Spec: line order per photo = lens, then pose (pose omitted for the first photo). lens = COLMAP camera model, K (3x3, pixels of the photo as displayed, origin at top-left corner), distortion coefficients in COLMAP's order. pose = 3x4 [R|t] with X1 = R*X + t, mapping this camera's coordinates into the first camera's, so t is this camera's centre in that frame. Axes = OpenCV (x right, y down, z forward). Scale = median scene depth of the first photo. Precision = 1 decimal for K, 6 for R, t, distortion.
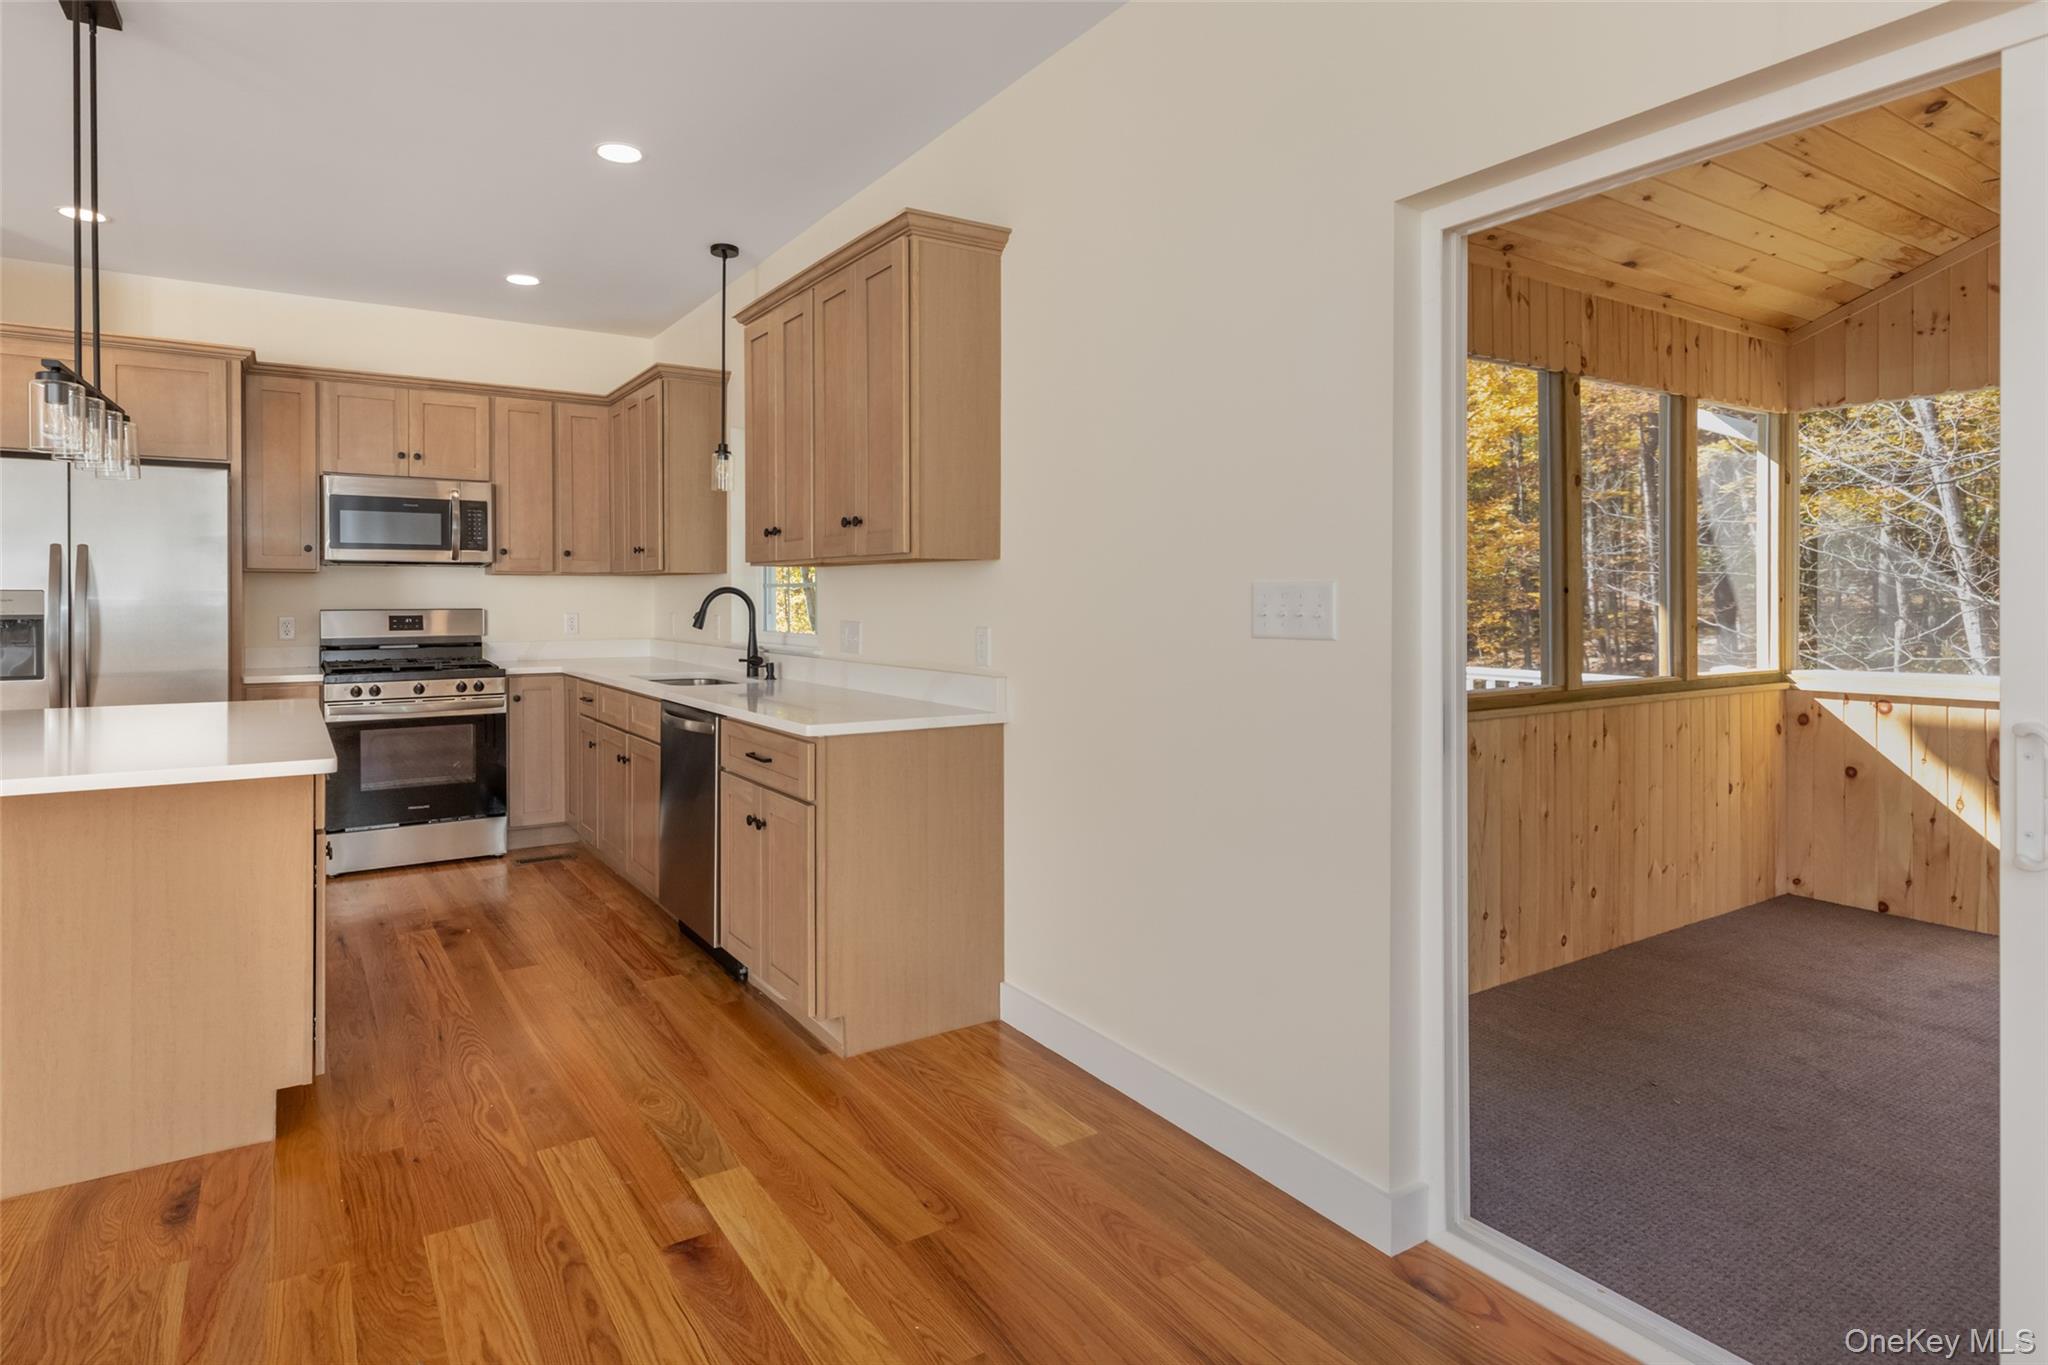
lens RADIAL K [[1038.4, 0, 892.5], [0, 1038.4, 609.0], [0, 0, 1]] dist [0.001229, -0.000314]
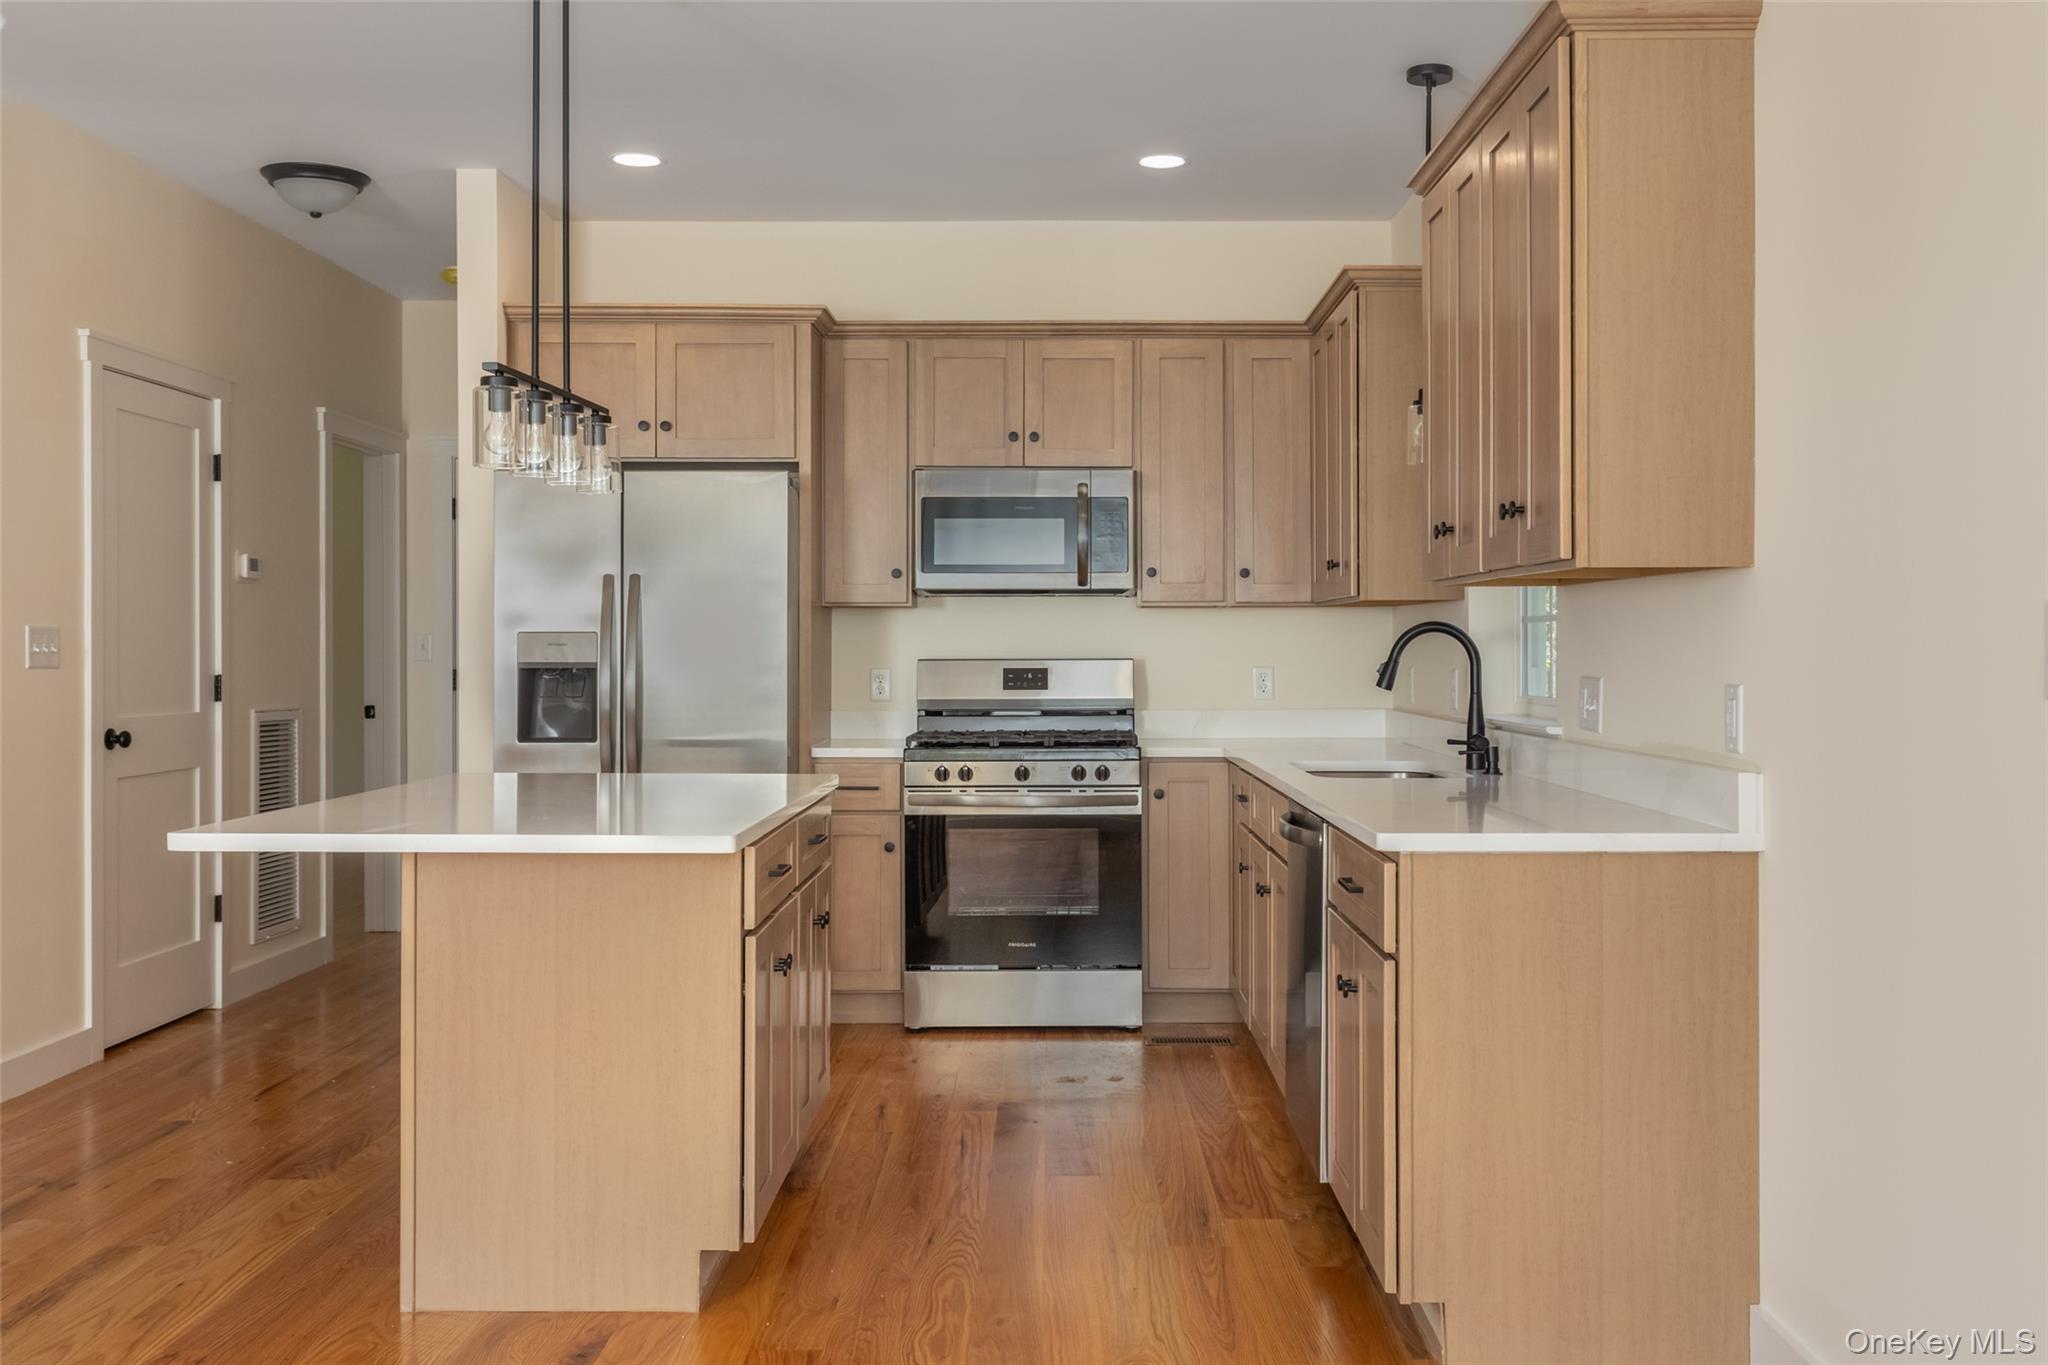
lens RADIAL K [[1808.5, 0, 1030.3], [0, 1808.5, 656.1], [0, 0, 1]] dist [-0.001132, -0.001964]
pose [[0.863692, 0.001425, -0.504017, 0.157928], [-0.005091, 0.999970, -0.005896, 0.006111], [0.503994, 0.007659, 0.863673, -0.037370]]
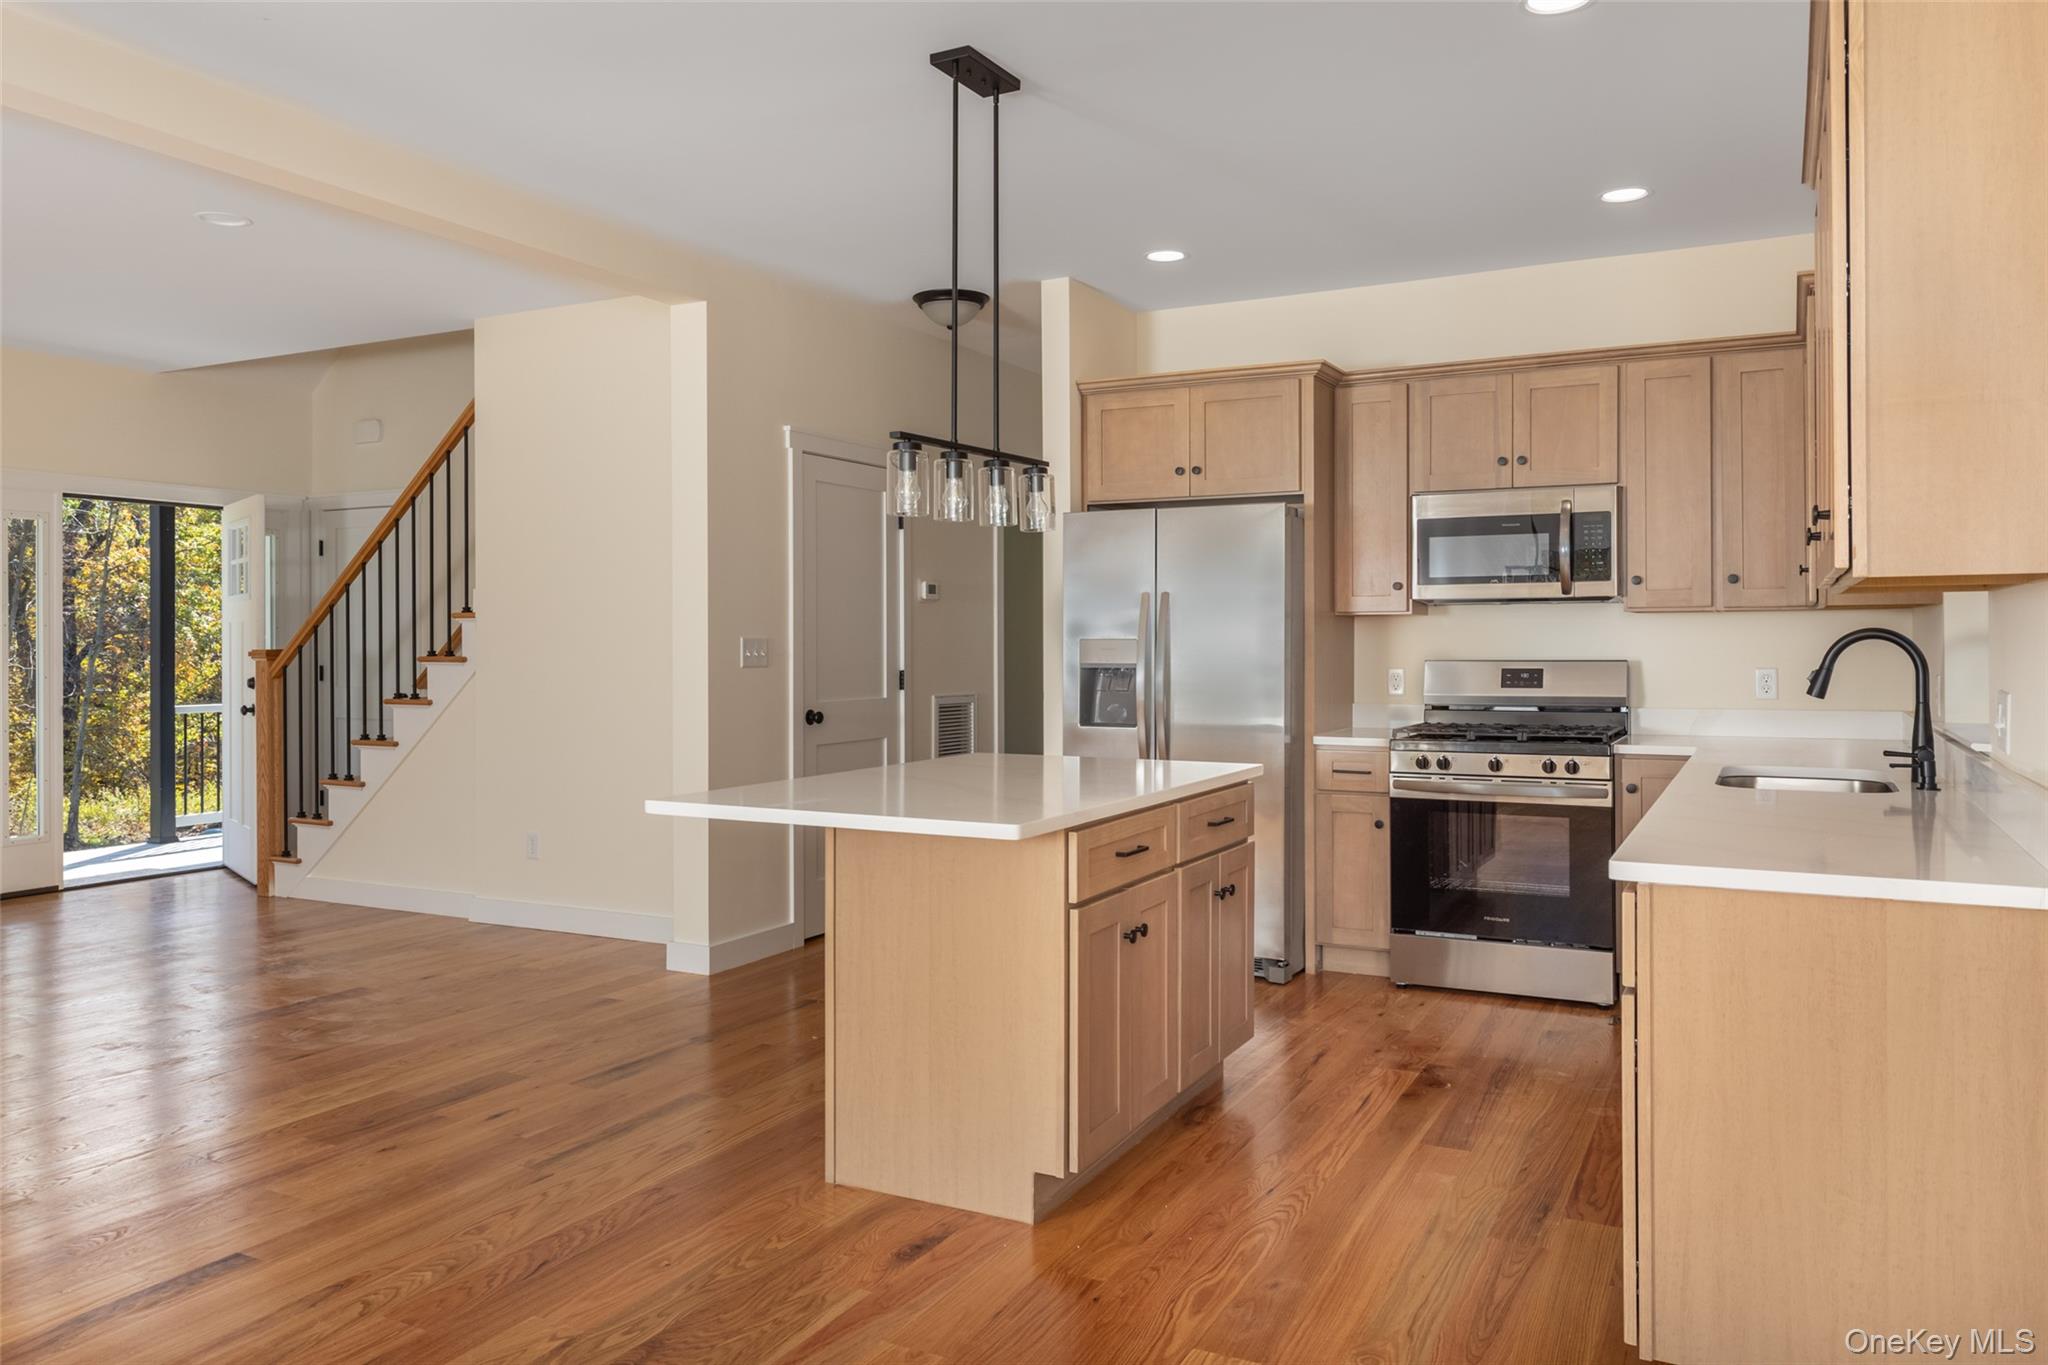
lens RADIAL K [[1409.5, 0, 1015.5], [0, 1409.5, 647.6], [0, 0, 1]] dist [0.000378, -0.000658]
pose [[0.546160, 0.000176, -0.837681, 0.226287], [-0.005477, 0.999979, -0.003361, -0.004170], [0.837663, 0.006424, 0.546150, 0.137182]]
